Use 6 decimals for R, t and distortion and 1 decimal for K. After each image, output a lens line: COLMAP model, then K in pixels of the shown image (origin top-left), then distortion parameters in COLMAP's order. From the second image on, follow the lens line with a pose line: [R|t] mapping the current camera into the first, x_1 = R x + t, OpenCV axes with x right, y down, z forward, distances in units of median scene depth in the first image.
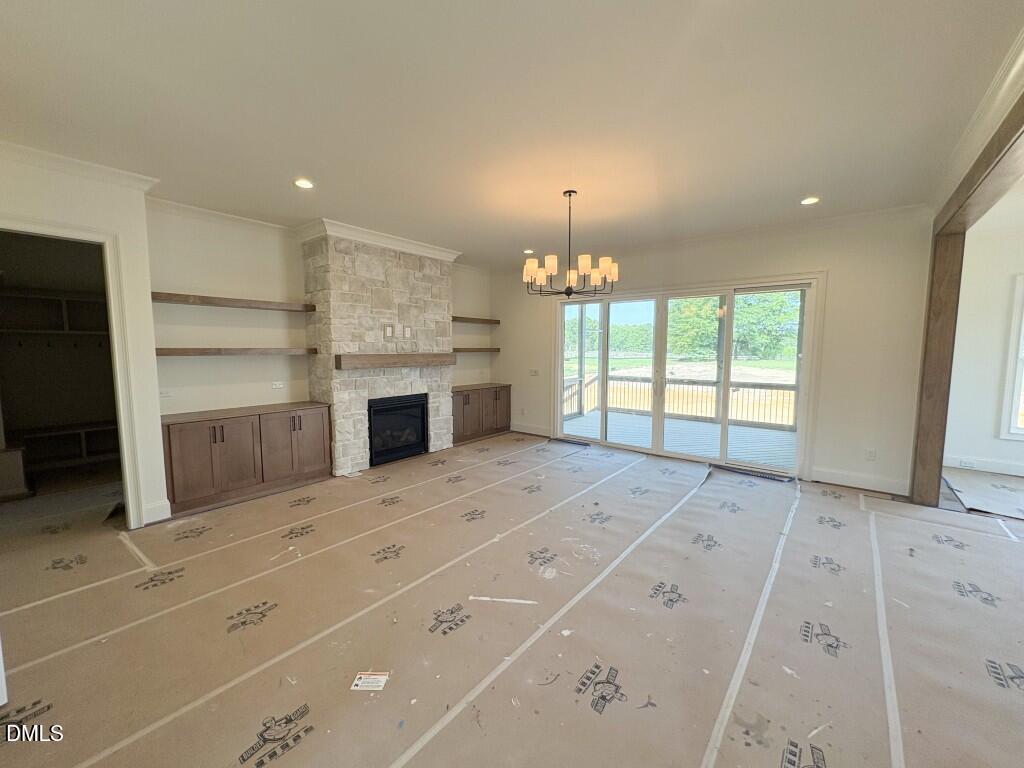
lens RADIAL K [[410.7, 0, 512.0], [0, 410.7, 384.0], [0, 0, 1]] dist [0.000619, 0.000080]
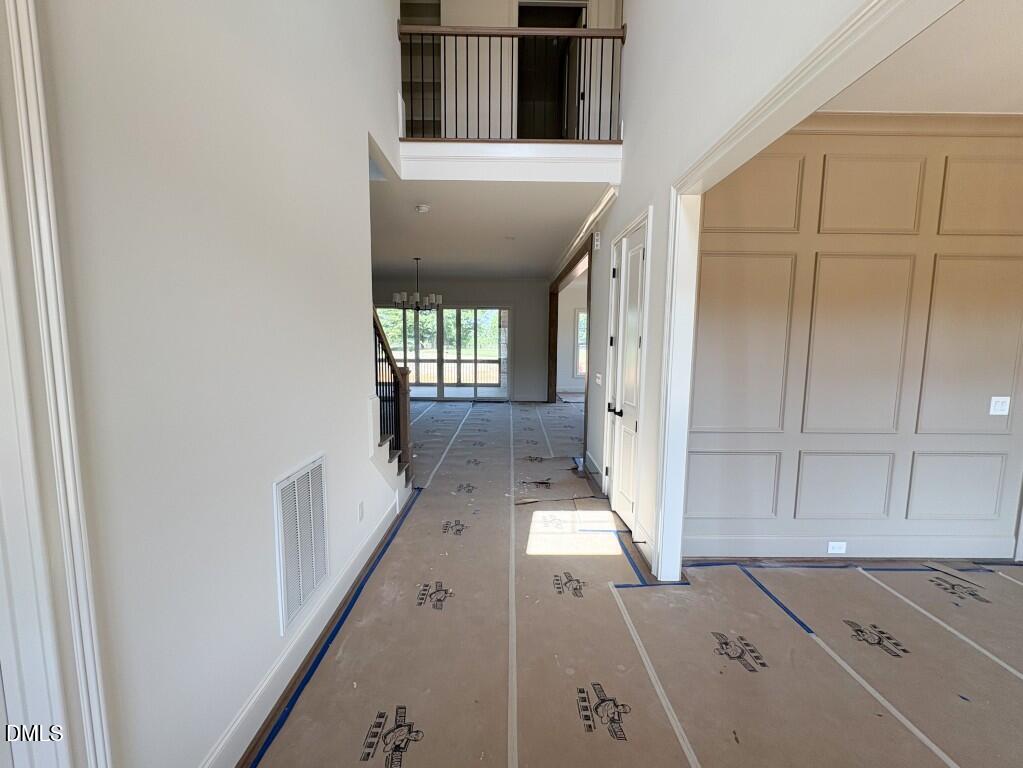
lens RADIAL K [[410.2, 0, 511.5], [0, 410.2, 384.0], [0, 0, 1]] dist [0.000619, 0.000080]
pose [[0.770965, -0.062530, 0.633800, -0.637315], [0.047269, 0.998042, 0.040967, 0.060512], [-0.635121, -0.001625, 0.772411, -0.646804]]
